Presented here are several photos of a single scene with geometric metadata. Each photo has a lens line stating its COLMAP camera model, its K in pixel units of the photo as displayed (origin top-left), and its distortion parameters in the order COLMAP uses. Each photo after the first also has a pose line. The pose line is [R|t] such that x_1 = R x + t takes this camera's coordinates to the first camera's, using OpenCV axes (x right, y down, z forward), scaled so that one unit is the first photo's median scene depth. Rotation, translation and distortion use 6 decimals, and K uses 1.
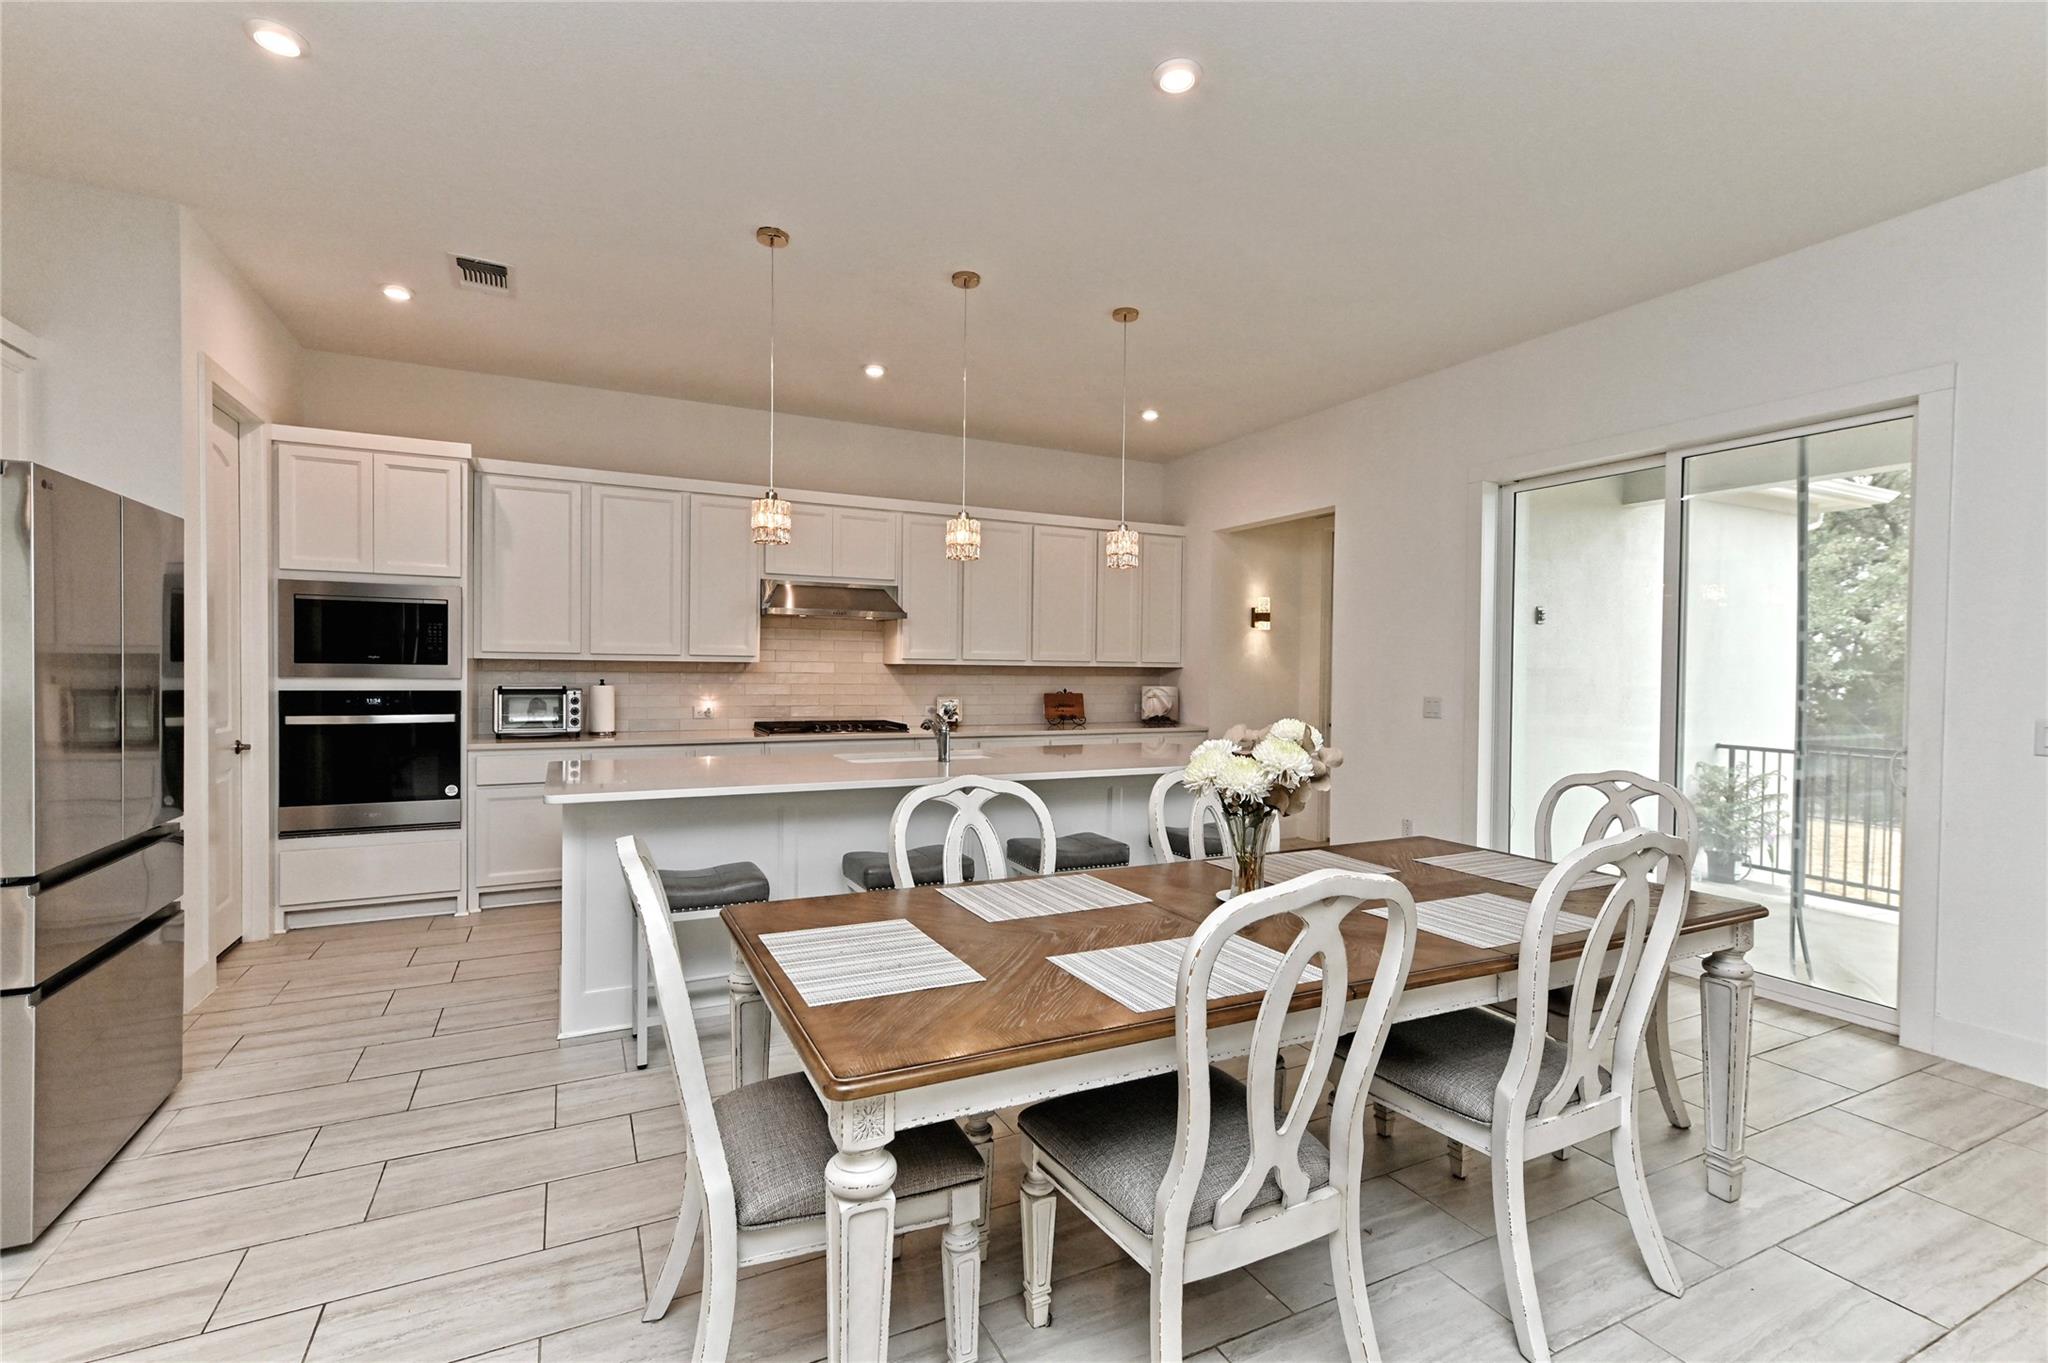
lens RADIAL K [[909.1, 0, 1024.0], [0, 909.1, 681.5], [0, 0, 1]] dist [-0.000460, 0.000159]
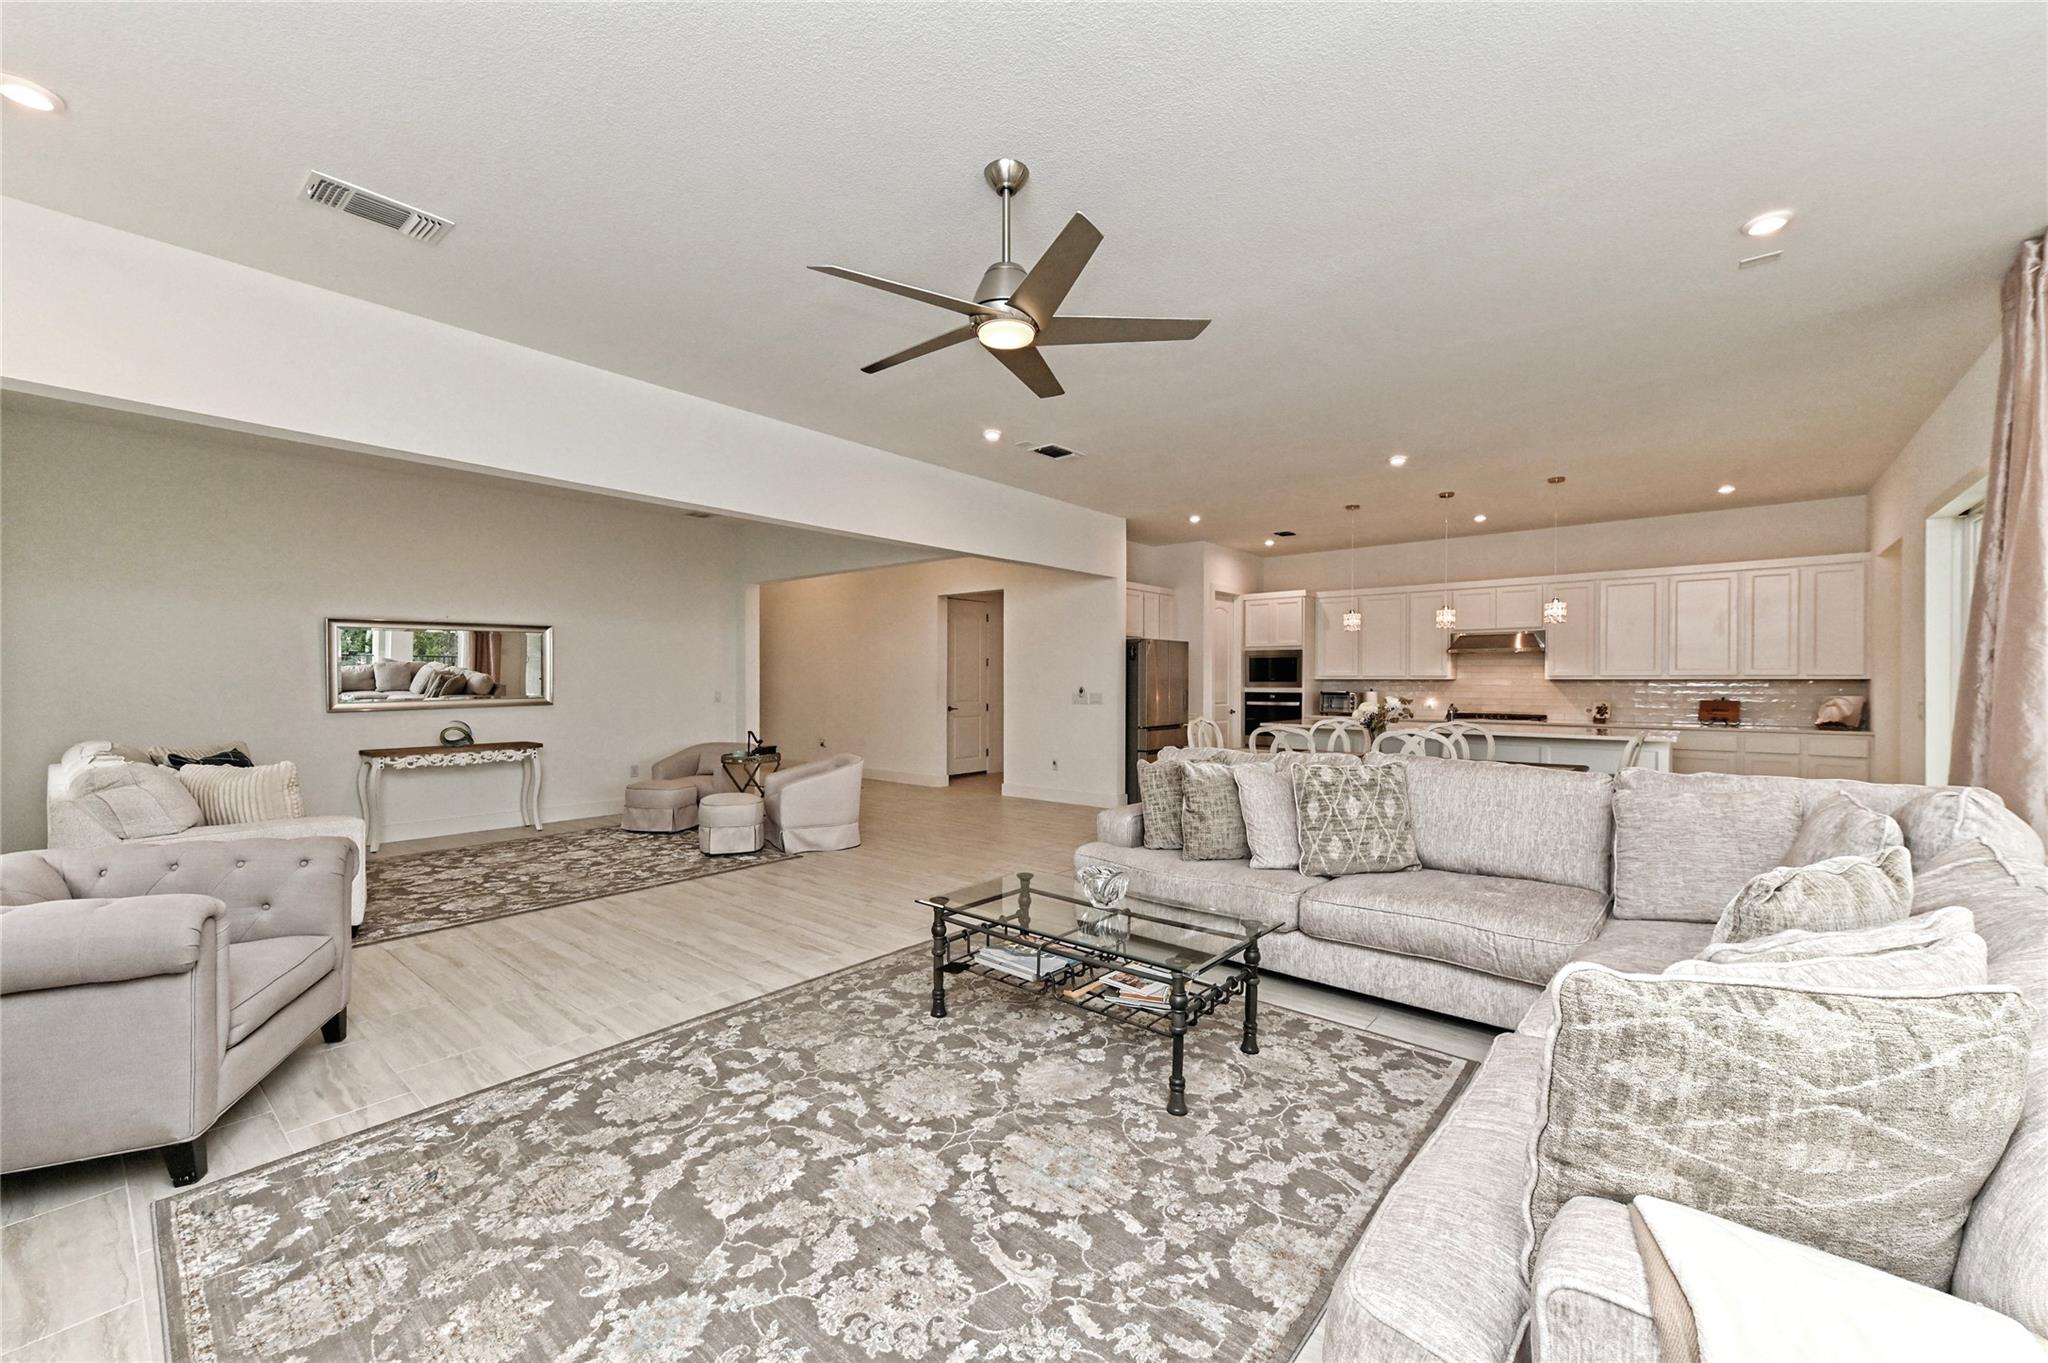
lens RADIAL K [[806.1, 0, 1021.3], [0, 806.1, 683.3], [0, 0, 1]] dist [0.015780, -0.000066]
pose [[0.390640, -0.009072, -0.920499, 0.947776], [-0.011959, 0.999817, -0.014929, 0.023296], [0.920466, 0.016841, 0.390460, -0.464688]]
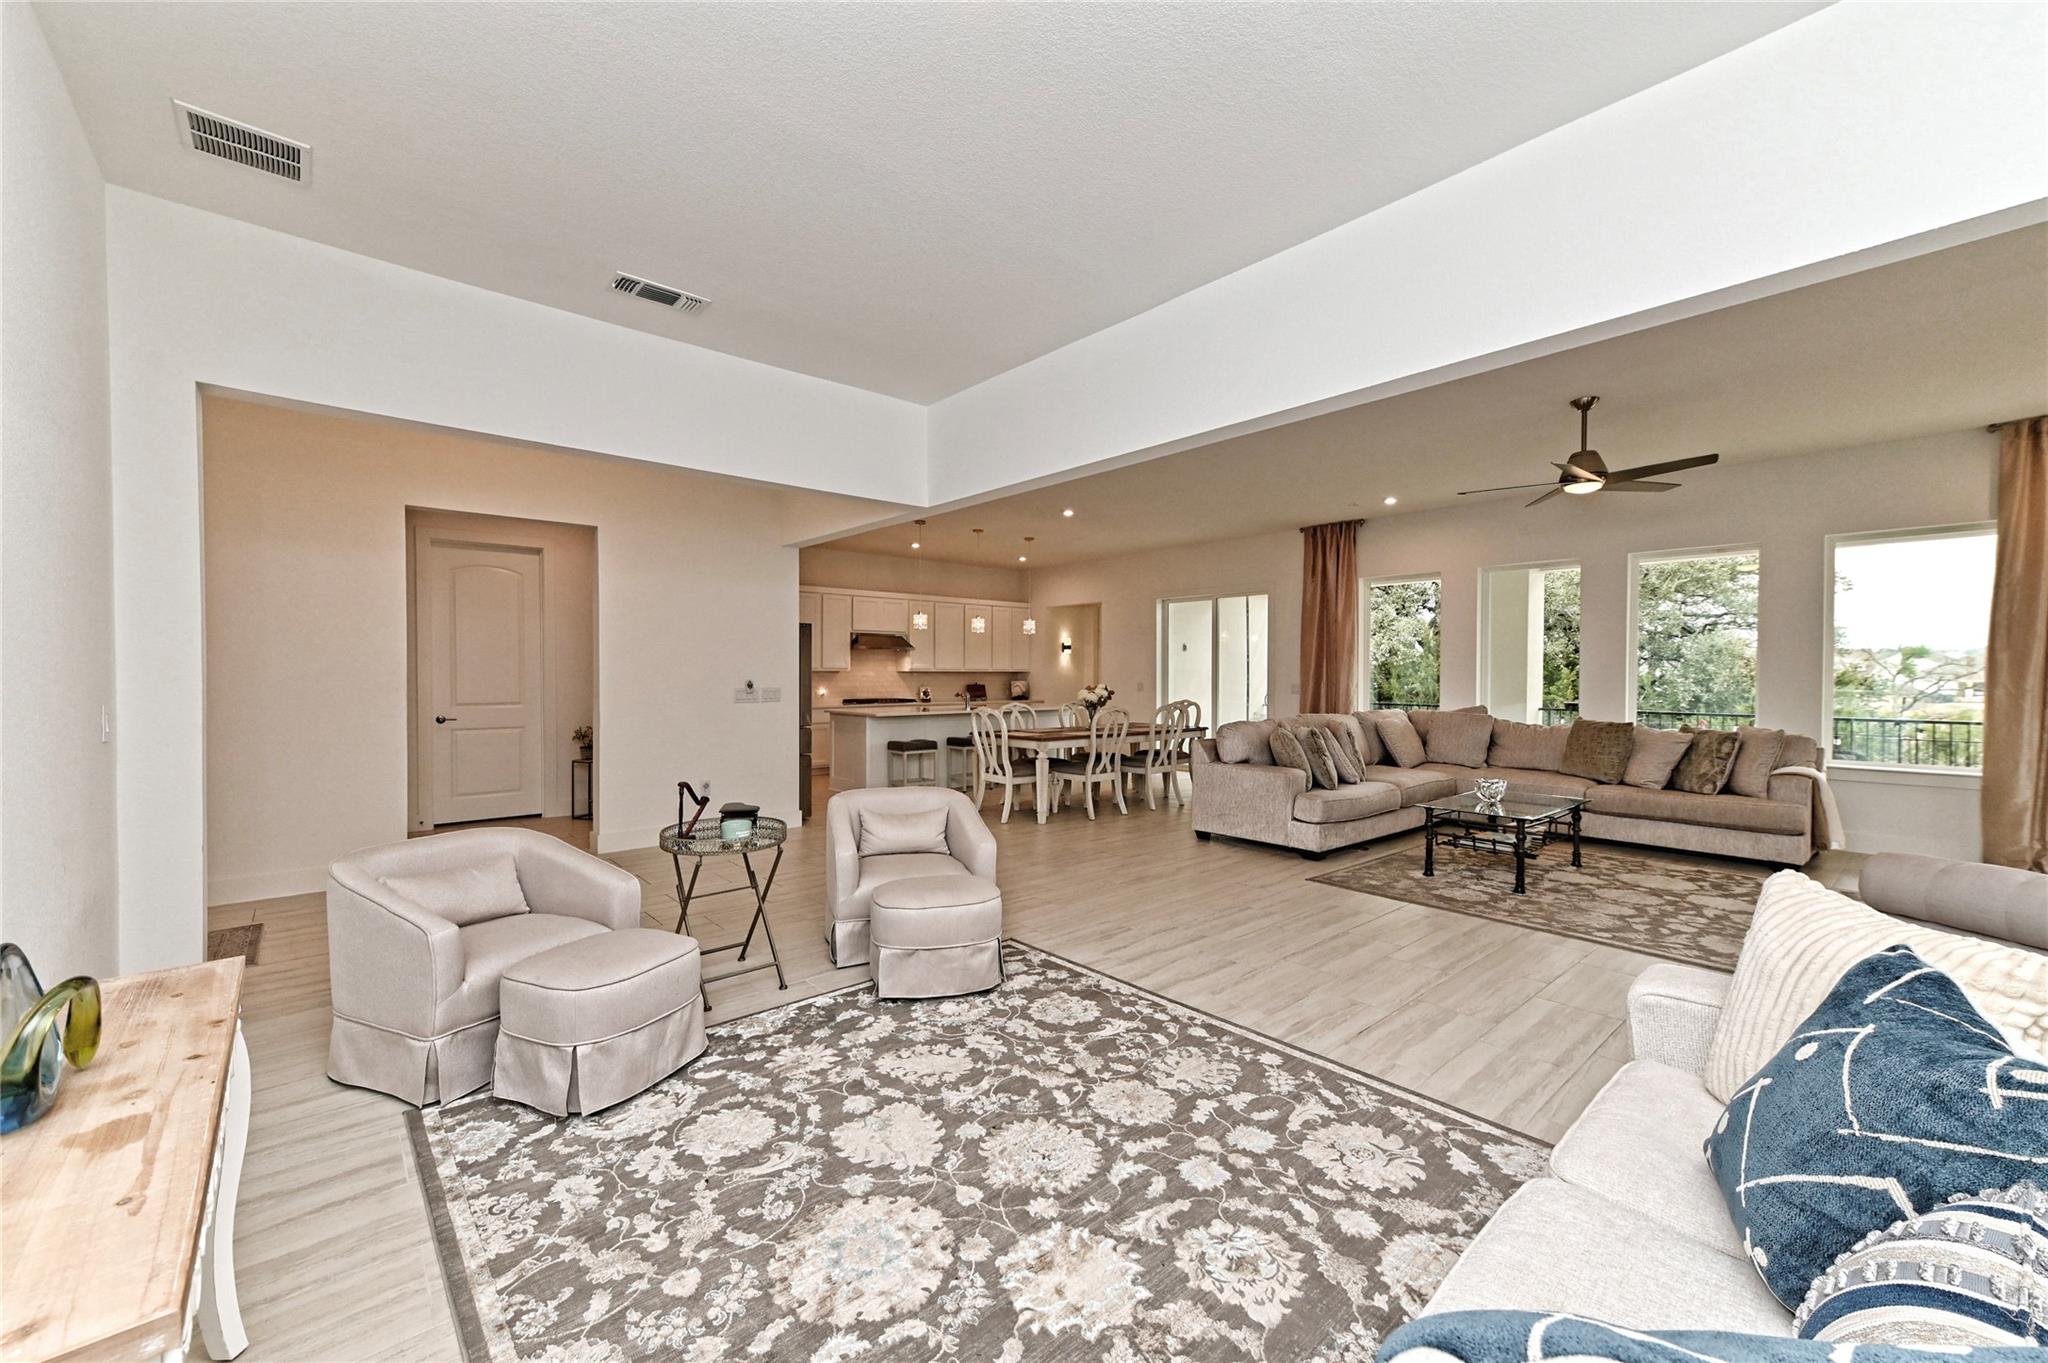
lens RADIAL K [[806.8, 0, 1020.6], [0, 806.8, 680.6], [0, 0, 1]] dist [0.019083, 0.000164]
pose [[0.968165, -0.012639, 0.249992, -0.414486], [0.014186, 0.999890, -0.004389, 0.016771], [-0.249909, 0.007796, 0.968238, -1.040251]]
